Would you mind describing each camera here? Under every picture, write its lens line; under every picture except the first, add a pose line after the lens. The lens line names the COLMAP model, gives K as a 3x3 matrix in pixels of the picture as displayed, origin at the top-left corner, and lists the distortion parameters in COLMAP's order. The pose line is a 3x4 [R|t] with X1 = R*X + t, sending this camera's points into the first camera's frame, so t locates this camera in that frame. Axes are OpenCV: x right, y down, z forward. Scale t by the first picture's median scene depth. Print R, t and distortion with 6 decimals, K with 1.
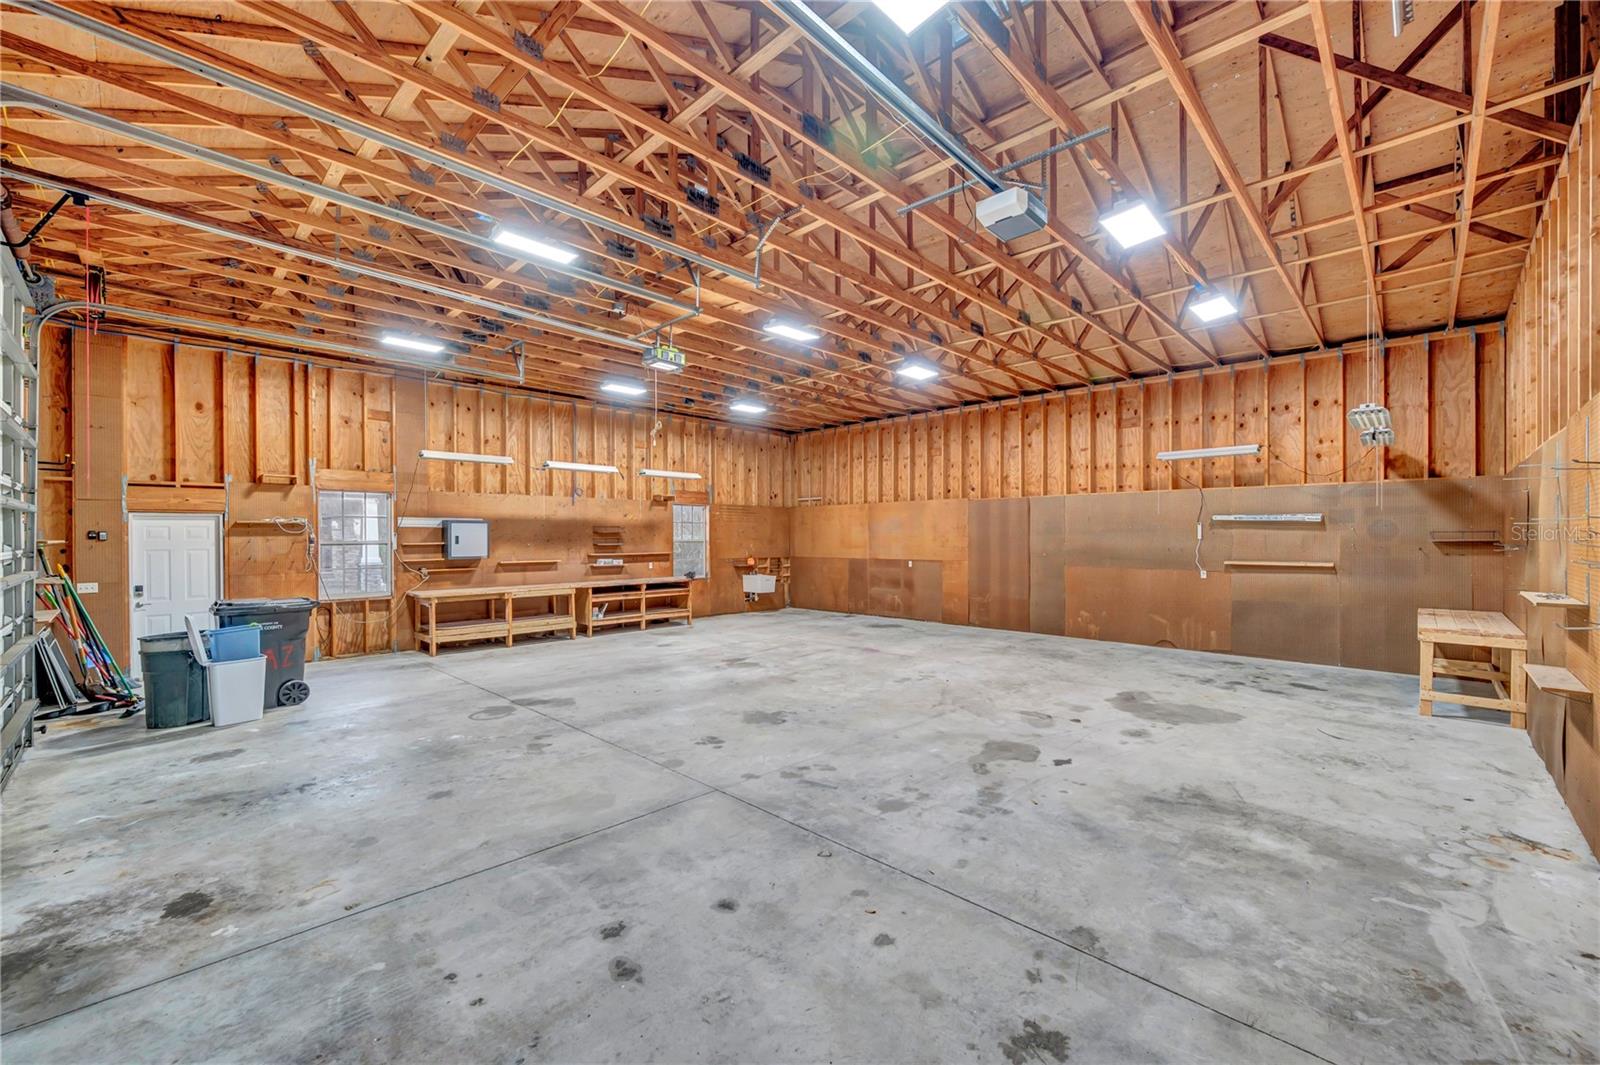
lens RADIAL K [[637.5, 0, 805.7], [0, 637.5, 537.1], [0, 0, 1]] dist [-0.000965, 0.000227]
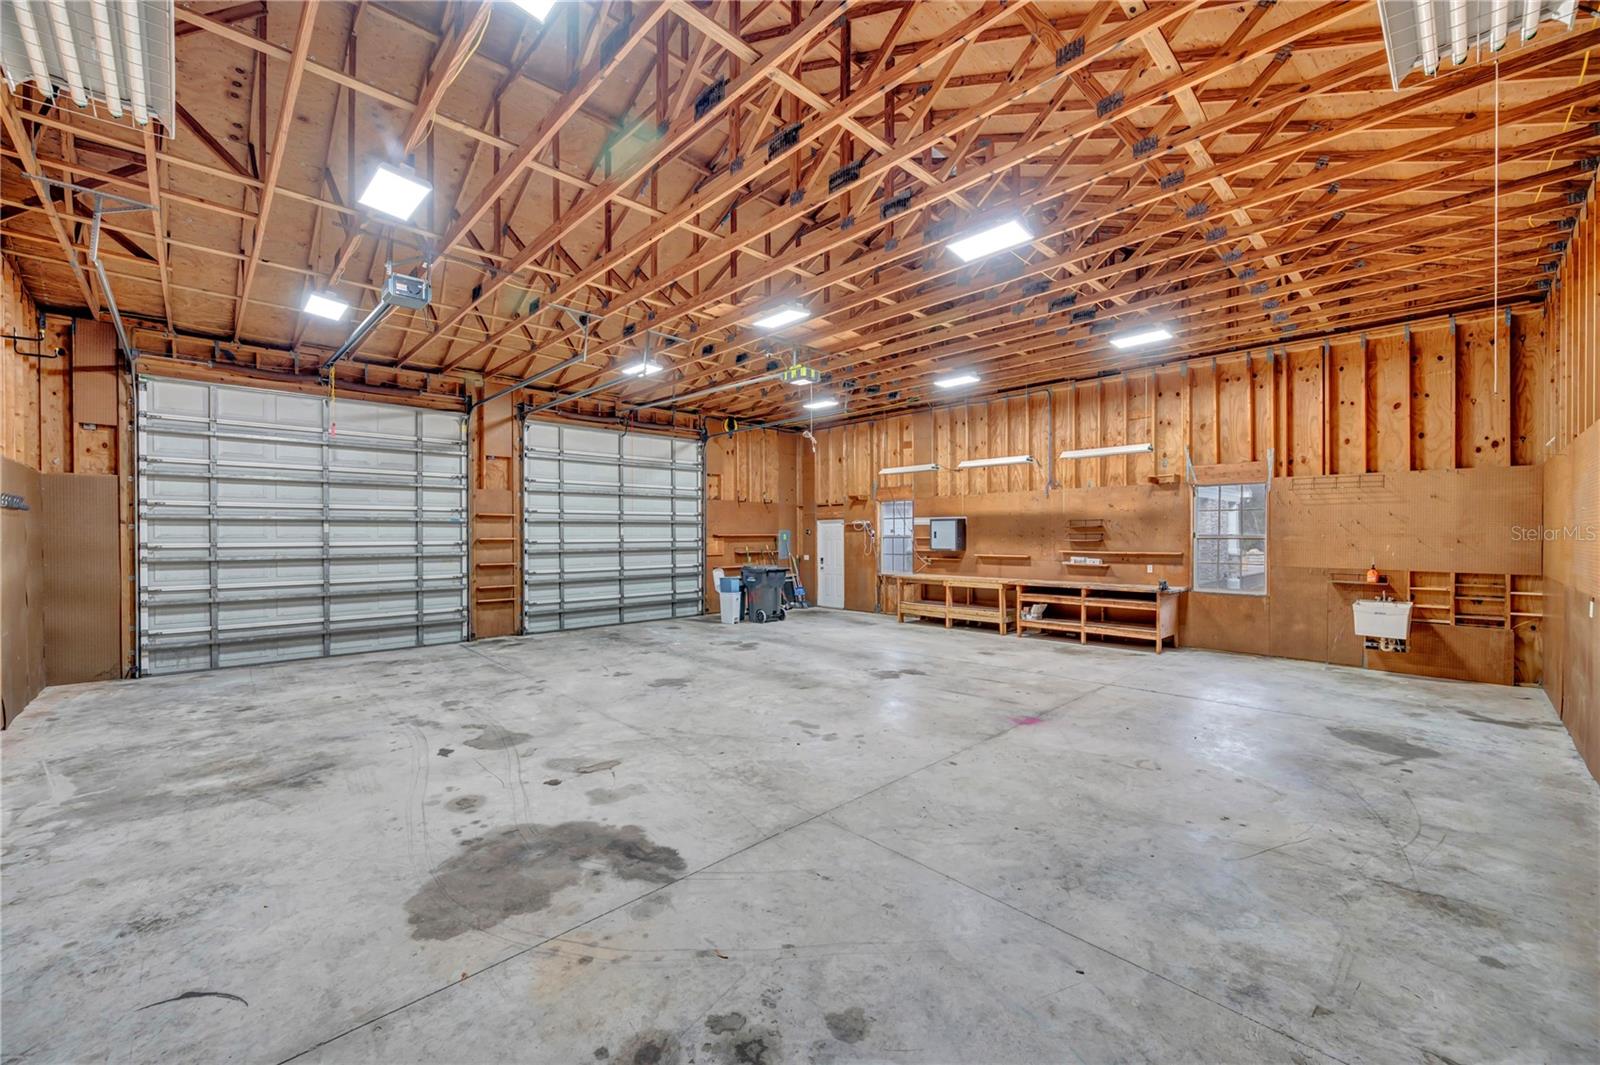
lens RADIAL K [[637.5, 0, 805.7], [0, 637.5, 537.1], [0, 0, 1]] dist [-0.000965, 0.000227]
pose [[-0.031048, 0.007096, -0.999493, 1.224912], [0.003007, 0.999971, 0.007006, -0.000228], [0.999513, -0.002788, -0.031068, 1.401554]]
